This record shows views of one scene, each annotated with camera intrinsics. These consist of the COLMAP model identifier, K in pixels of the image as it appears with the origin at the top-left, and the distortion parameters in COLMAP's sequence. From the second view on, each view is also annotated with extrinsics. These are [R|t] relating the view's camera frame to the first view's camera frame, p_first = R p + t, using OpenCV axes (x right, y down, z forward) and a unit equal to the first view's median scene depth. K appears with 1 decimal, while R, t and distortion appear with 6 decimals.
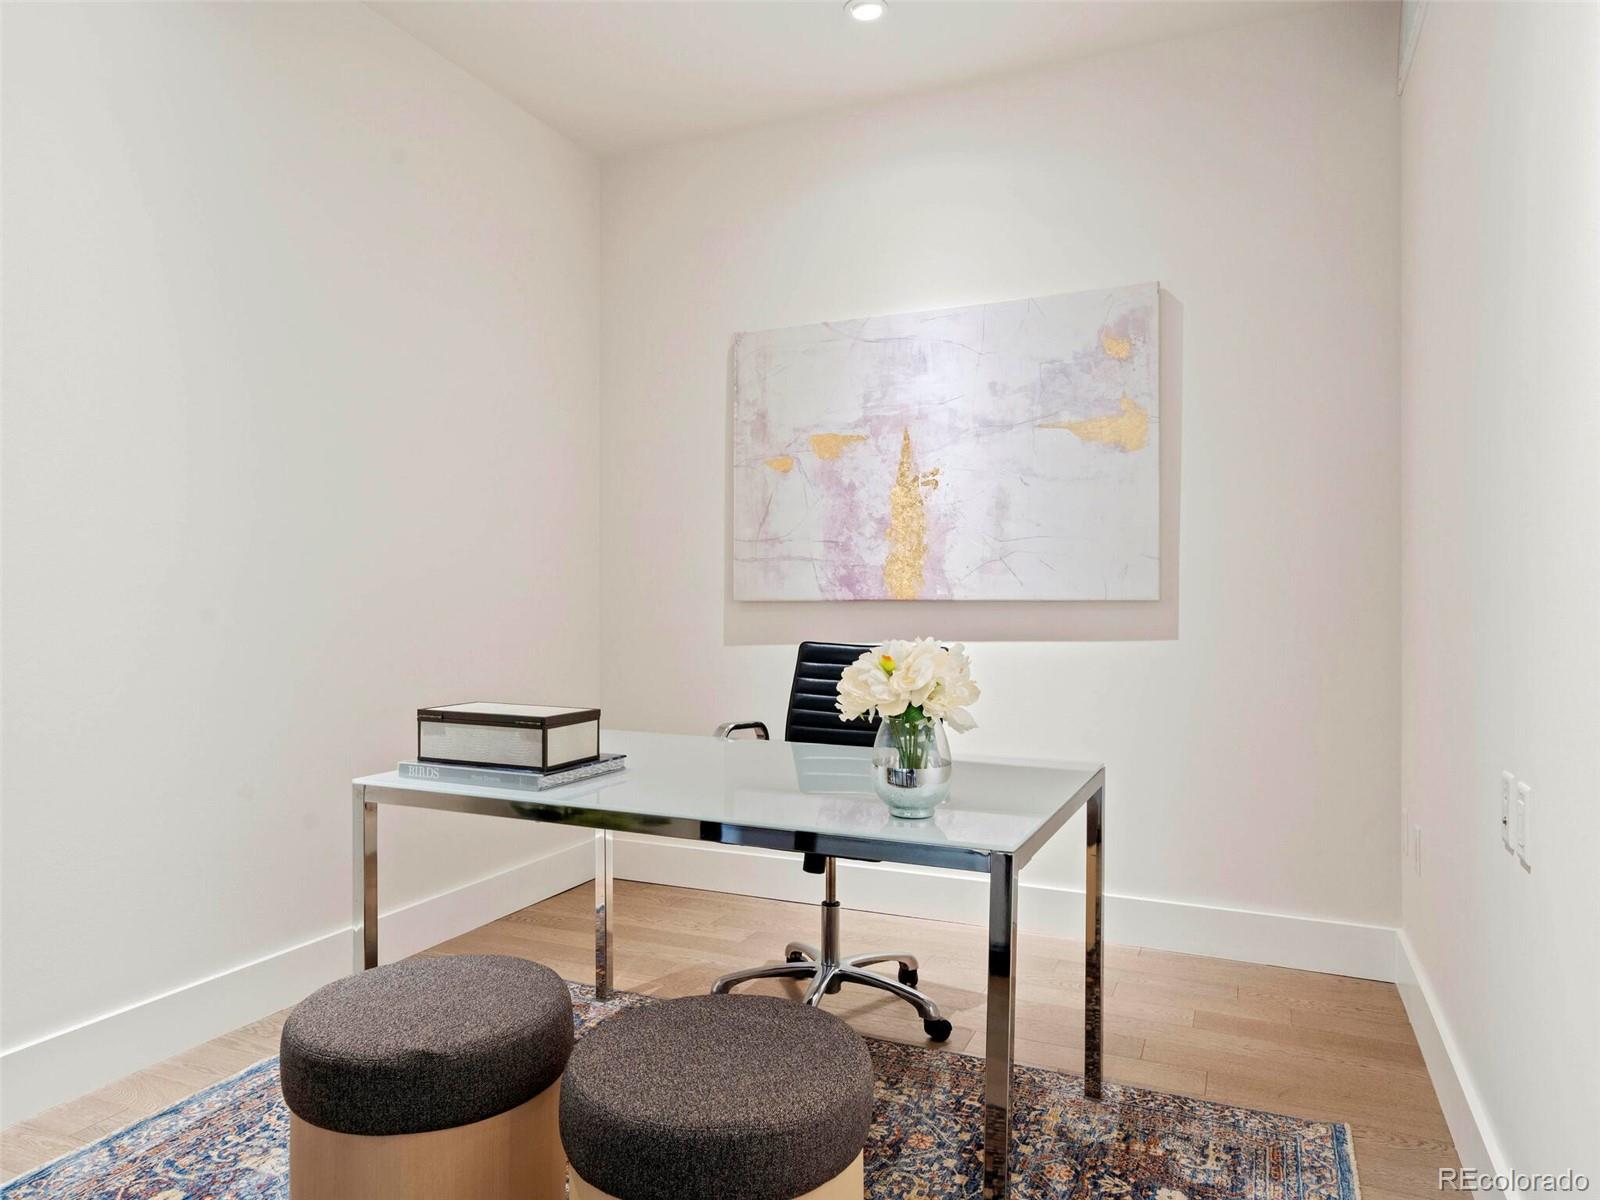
lens RADIAL K [[1066.2, 0, 803.1], [0, 1066.2, 603.1], [0, 0, 1]] dist [0.000777, 0.001356]
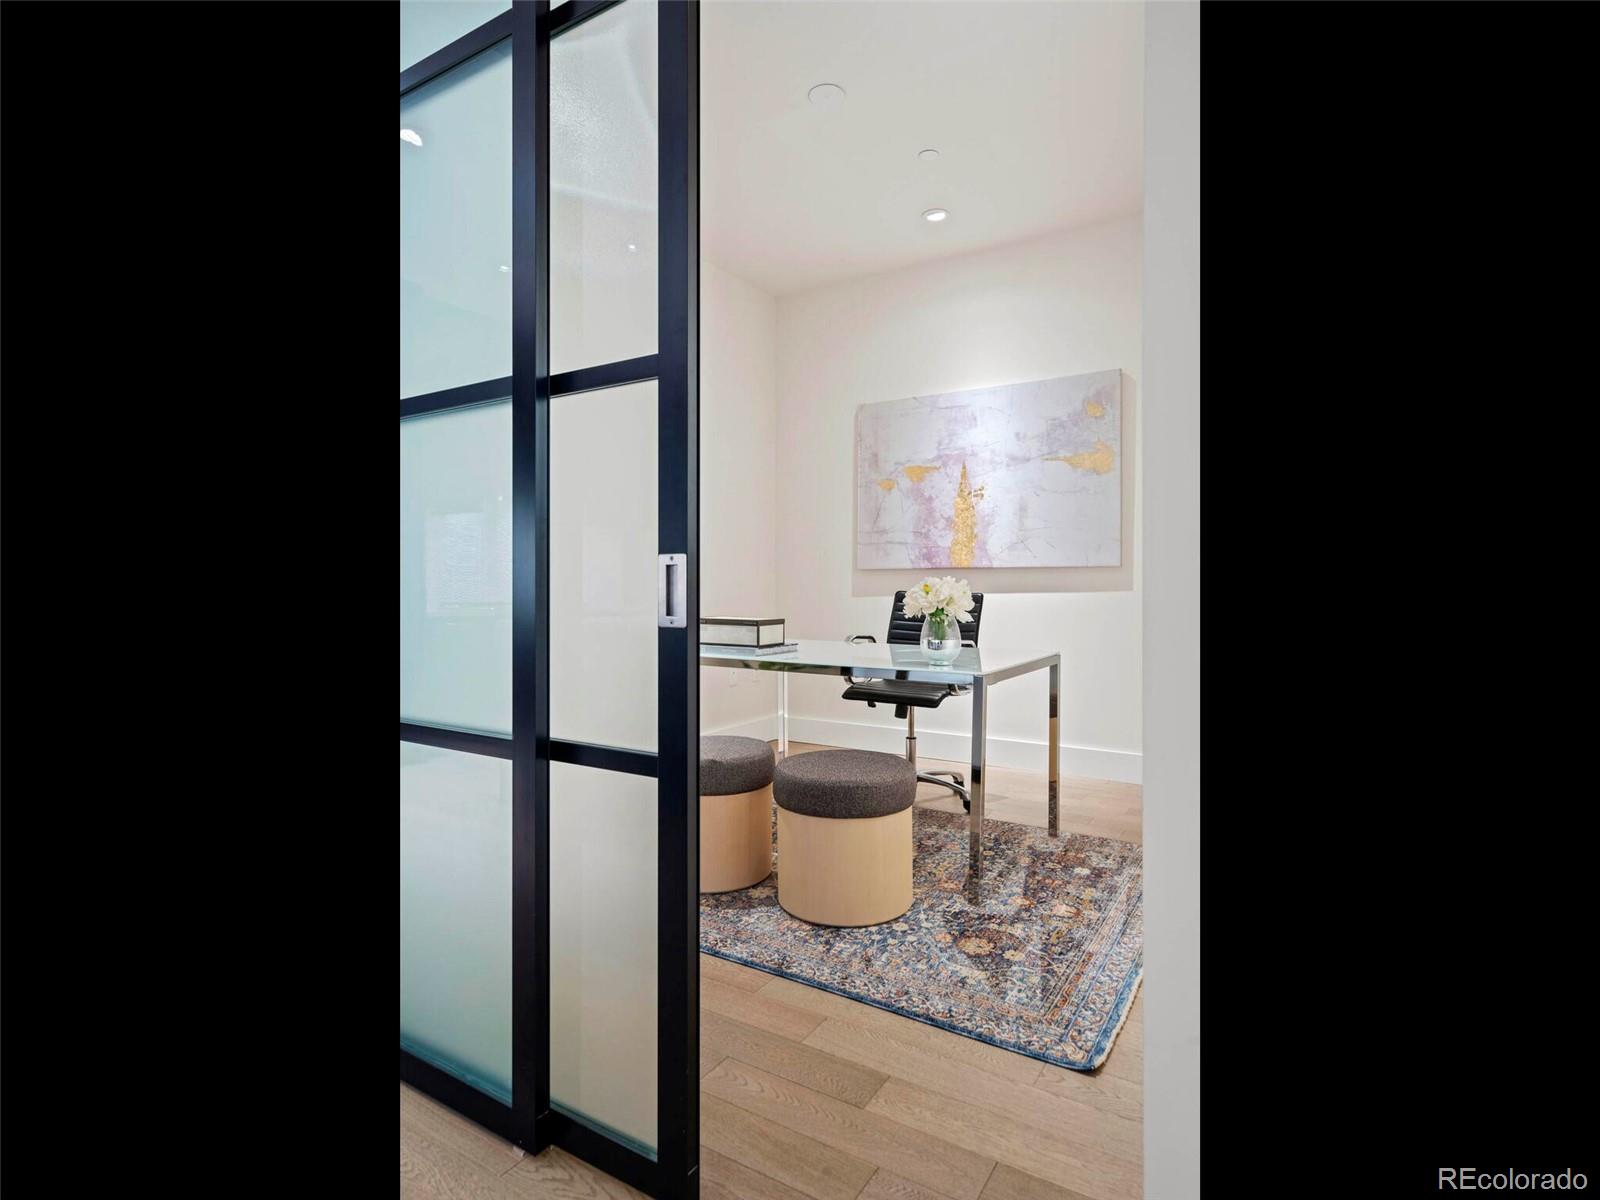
lens RADIAL K [[1201.4, 0, 800.0], [0, 1201.4, 600.0], [0, 0, 1]] dist [0.005430, 0.003661]
pose [[0.991454, -0.002459, -0.130432, 0.088651], [0.000963, 0.999933, -0.011535, 0.067421], [0.130451, 0.011311, 0.991390, -0.848910]]
